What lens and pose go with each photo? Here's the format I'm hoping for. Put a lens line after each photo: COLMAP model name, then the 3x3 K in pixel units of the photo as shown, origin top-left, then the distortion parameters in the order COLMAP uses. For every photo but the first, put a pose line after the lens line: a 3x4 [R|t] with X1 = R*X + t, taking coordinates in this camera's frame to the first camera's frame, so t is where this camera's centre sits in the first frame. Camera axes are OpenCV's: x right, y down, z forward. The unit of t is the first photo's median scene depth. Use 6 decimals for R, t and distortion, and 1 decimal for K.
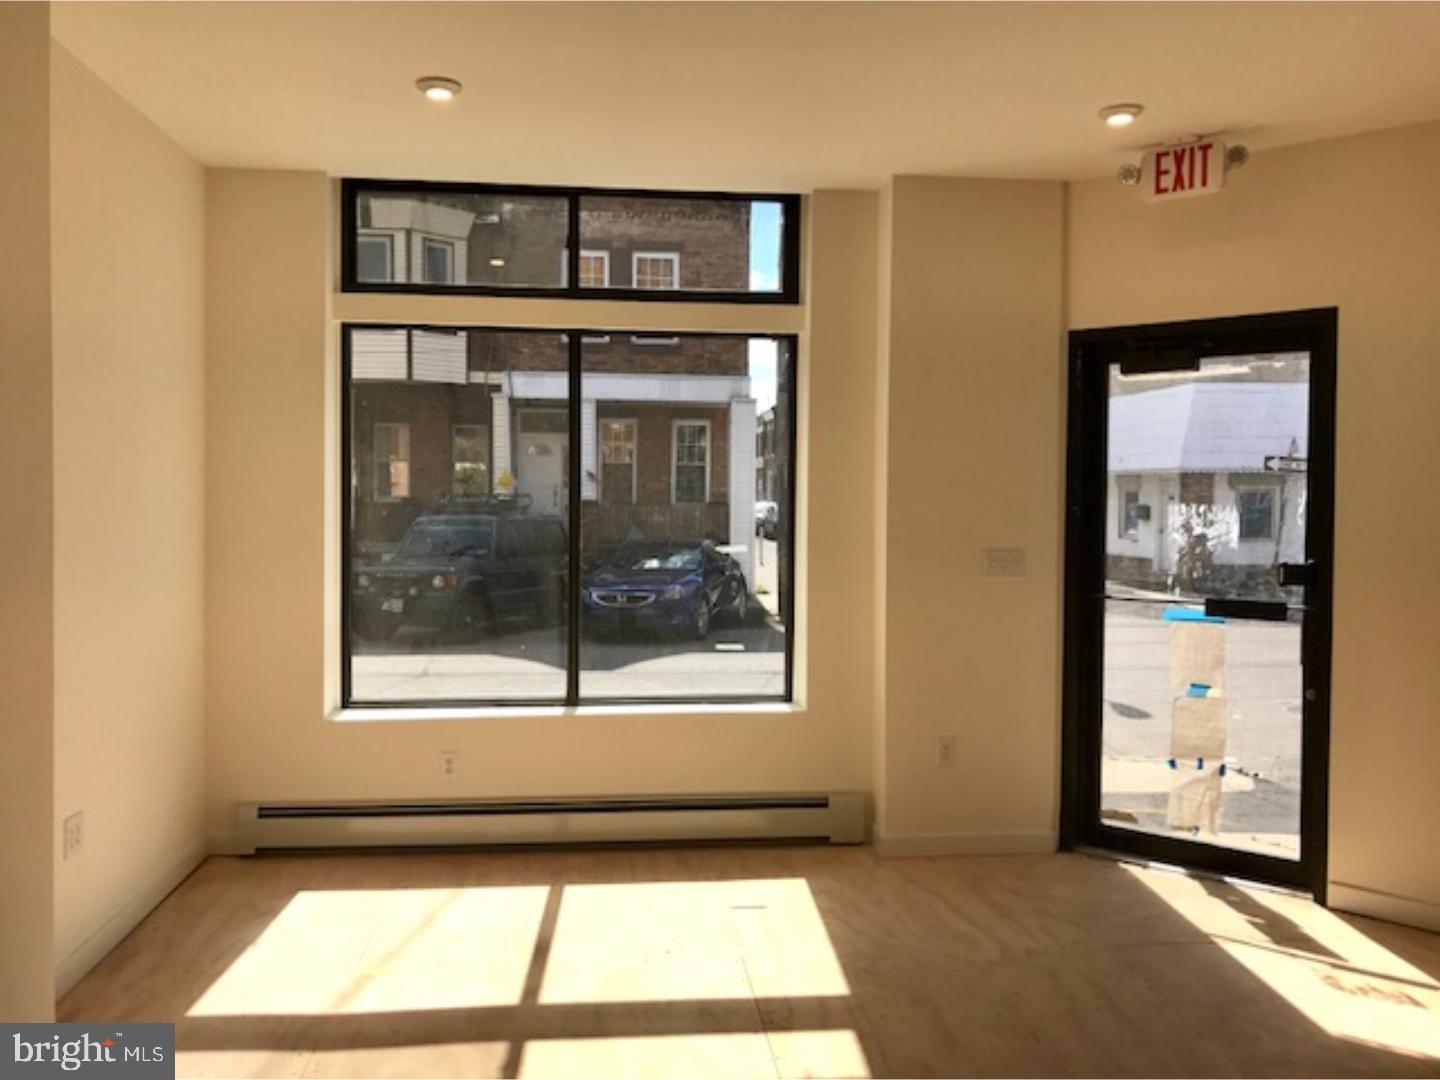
lens RADIAL K [[1175.0, 0, 720.6], [0, 1175.0, 530.9], [0, 0, 1]] dist [0.006886, 0.012278]
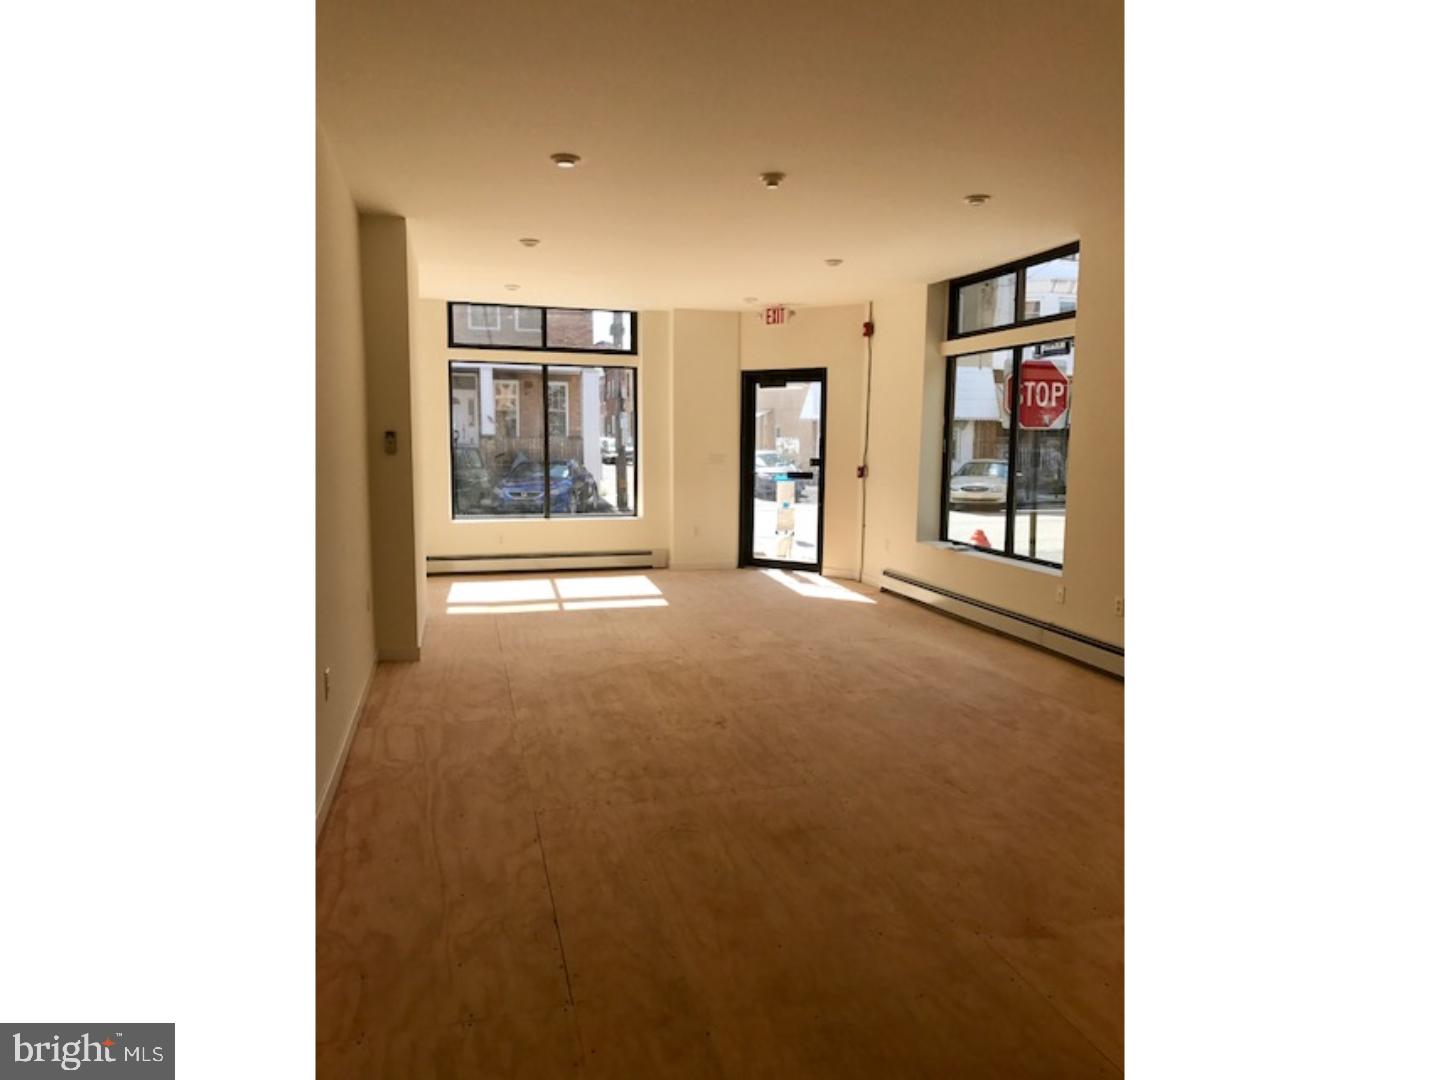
lens RADIAL K [[898.6, 0, 721.2], [0, 898.6, 562.9], [0, 0, 1]] dist [0.003948, 0.000596]
pose [[0.984560, -0.023386, 0.173480, -0.109064], [0.003330, 0.993359, 0.115011, 0.026924], [-0.175018, -0.112657, 0.978099, -1.038753]]
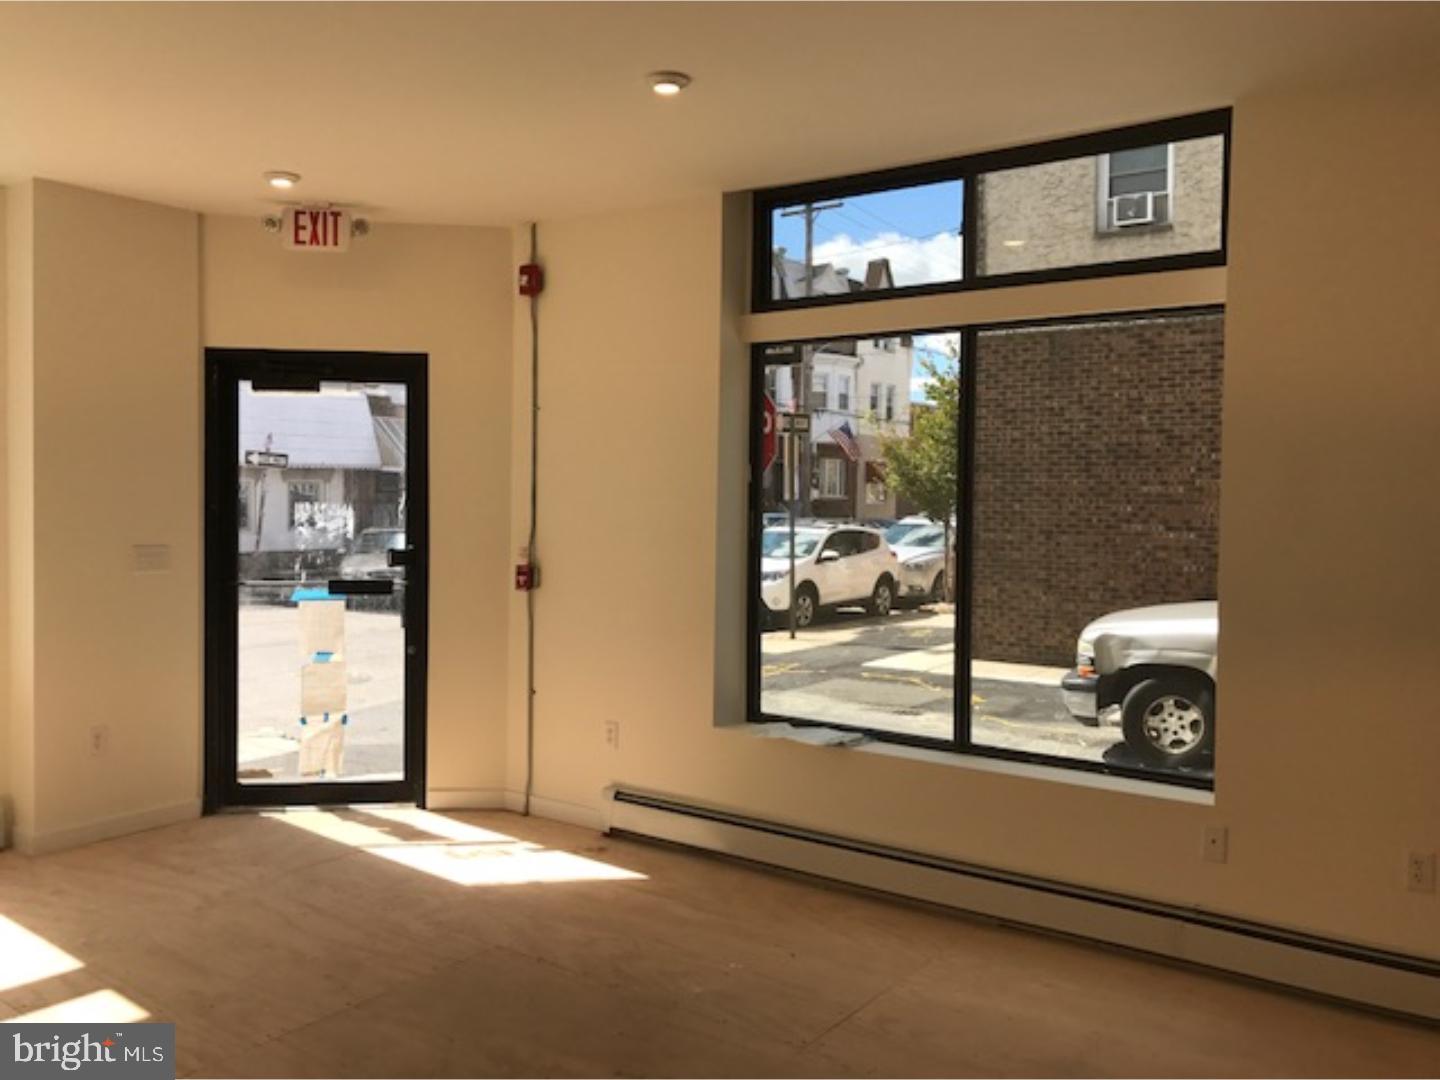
lens RADIAL K [[1161.6, 0, 721.4], [0, 1161.6, 522.6], [0, 0, 1]] dist [-0.009625, -0.003584]
pose [[0.664003, -0.015485, 0.747569, -0.211296], [0.014220, 0.999866, 0.008080, -0.006118], [-0.747594, 0.005265, 0.664135, -0.096709]]
